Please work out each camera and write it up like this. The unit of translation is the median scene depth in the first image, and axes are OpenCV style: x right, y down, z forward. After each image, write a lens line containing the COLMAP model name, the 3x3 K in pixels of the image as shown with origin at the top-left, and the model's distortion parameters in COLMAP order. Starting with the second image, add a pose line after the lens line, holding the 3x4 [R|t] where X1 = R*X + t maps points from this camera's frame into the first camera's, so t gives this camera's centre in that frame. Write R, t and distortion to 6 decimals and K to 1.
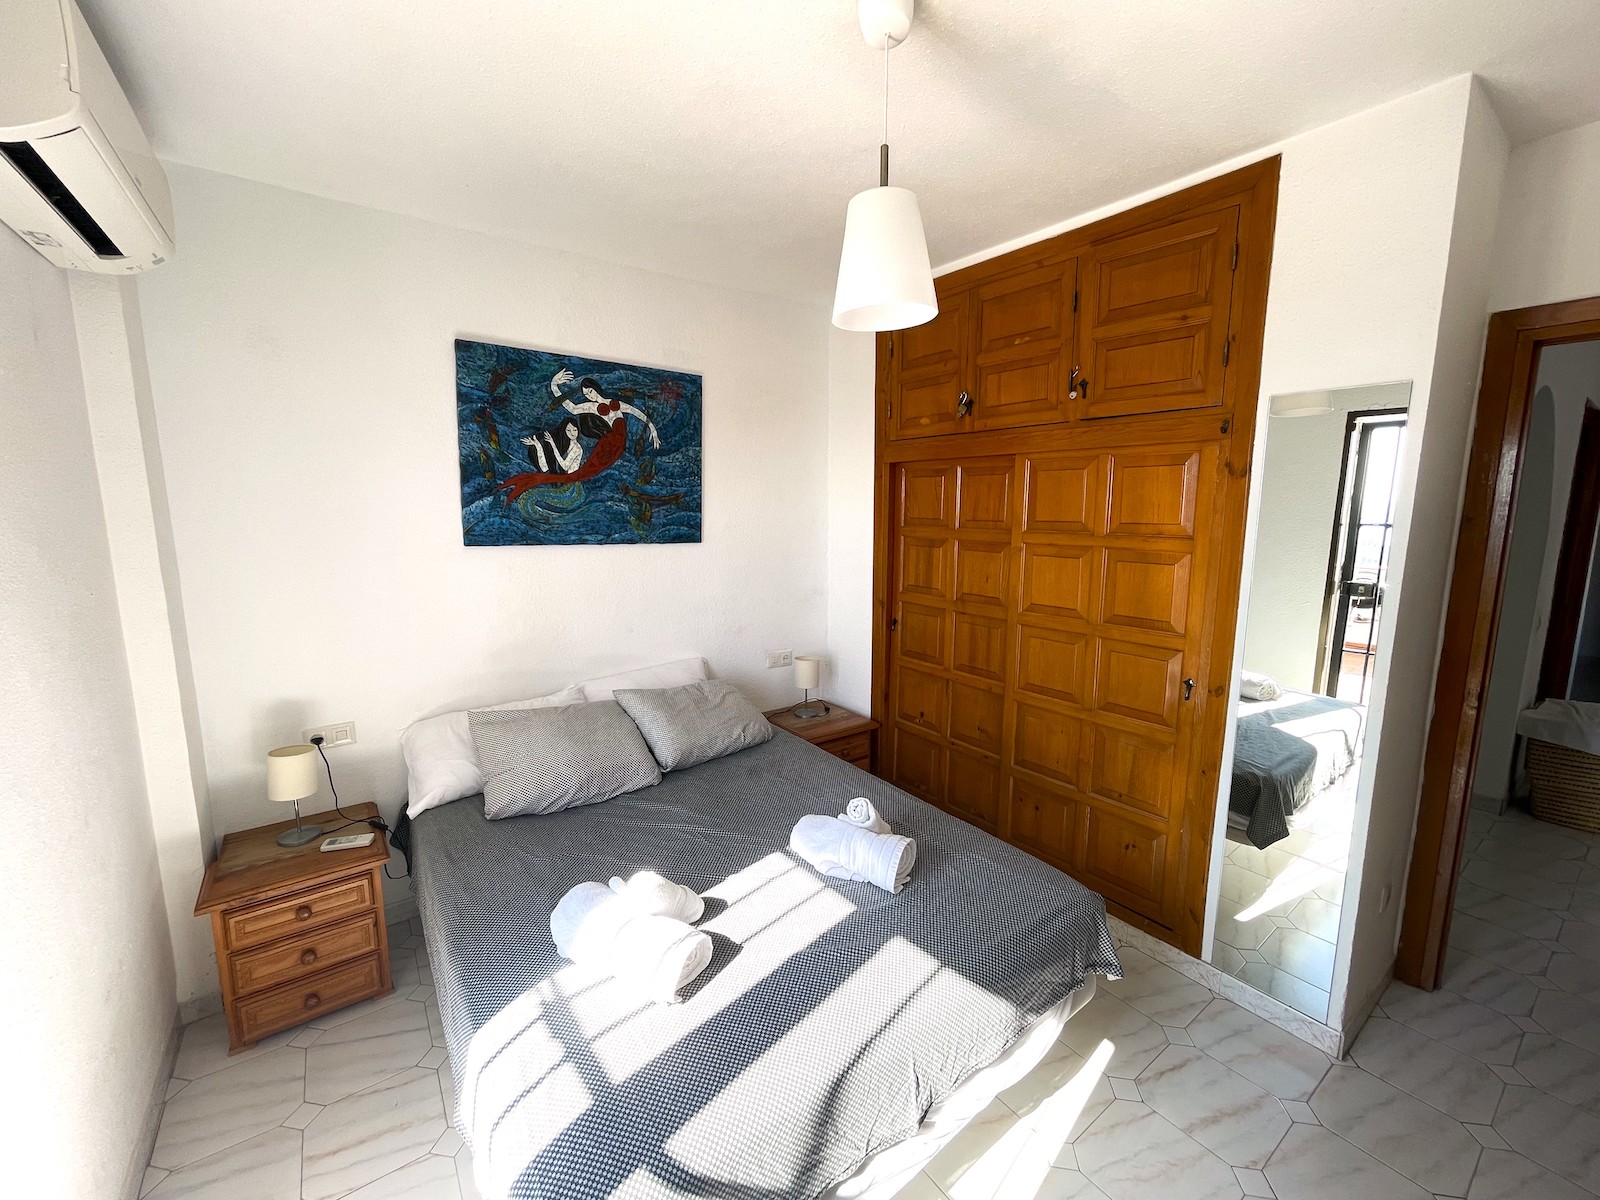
lens RADIAL K [[641.3, 0, 797.1], [0, 641.3, 597.0], [0, 0, 1]] dist [-0.000940, -0.000021]
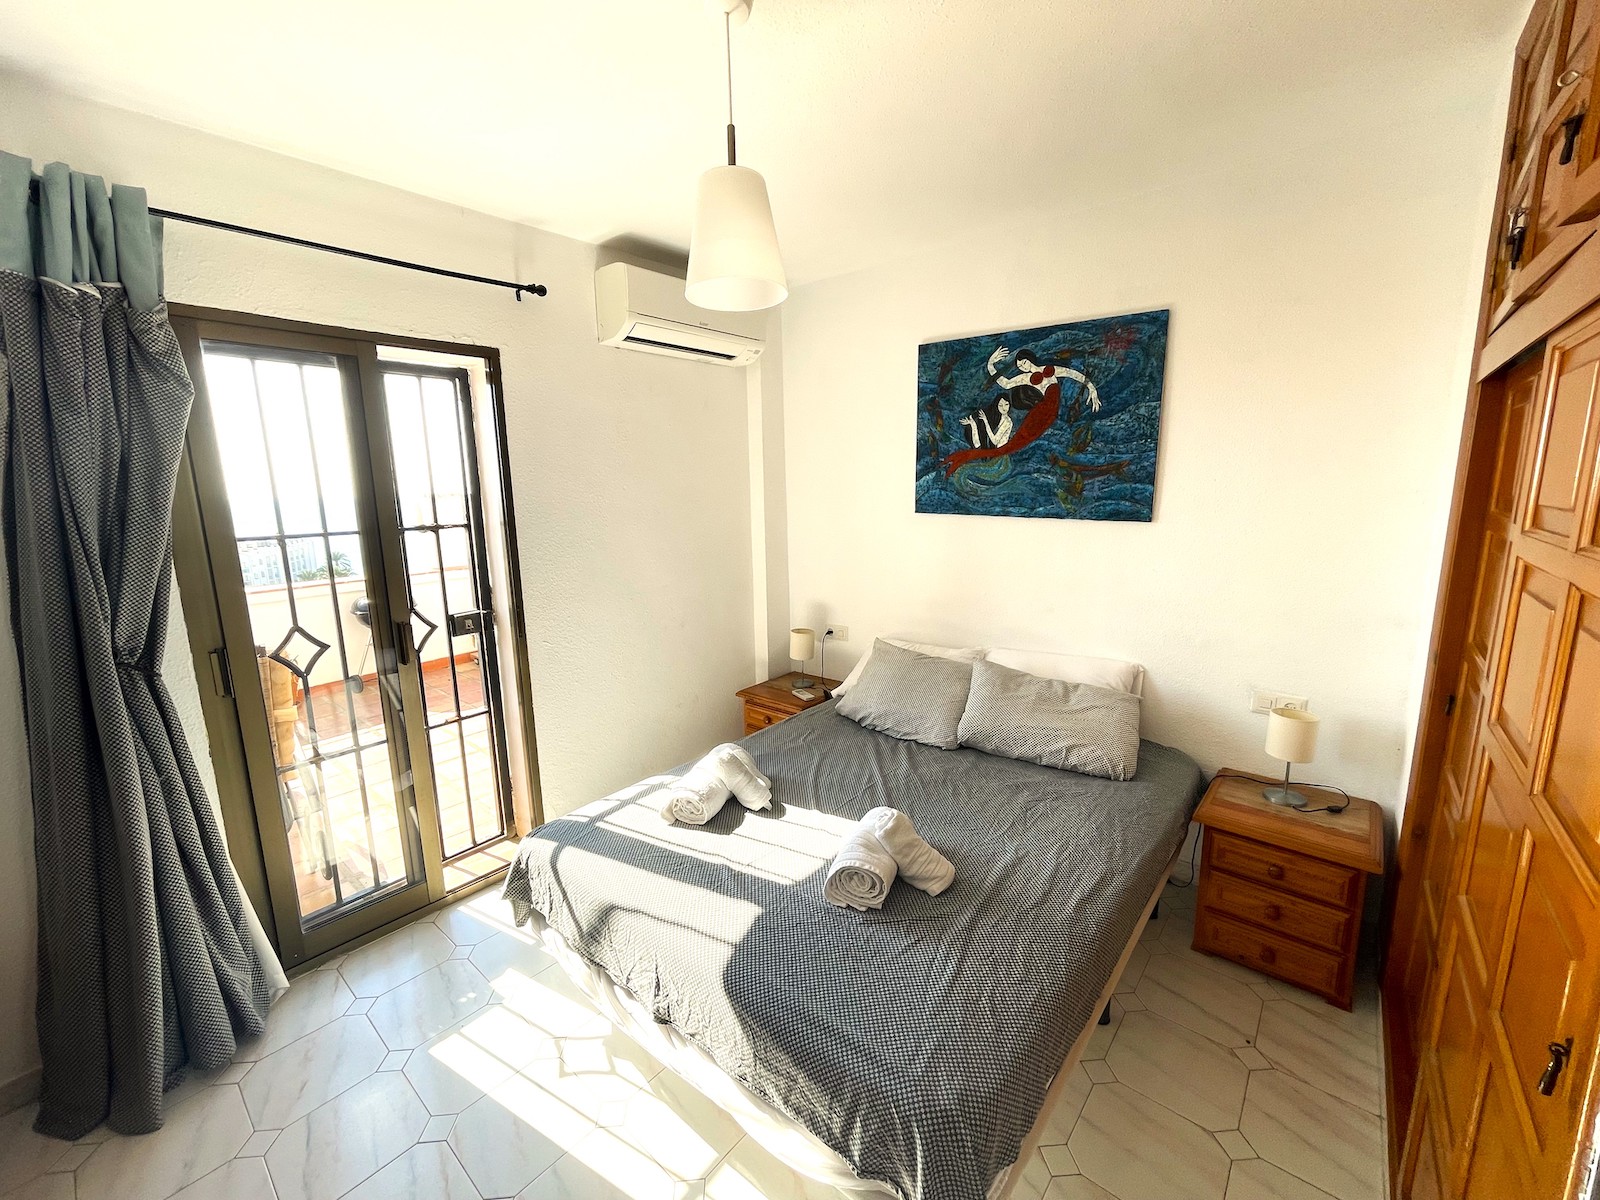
lens RADIAL K [[641.3, 0, 797.1], [0, 641.3, 597.0], [0, 0, 1]] dist [-0.000940, -0.000021]
pose [[0.245593, 0.163835, -0.955428, 0.603648], [-0.122610, 0.982948, 0.137037, -0.055799], [0.961588, 0.083490, 0.261494, 0.430265]]
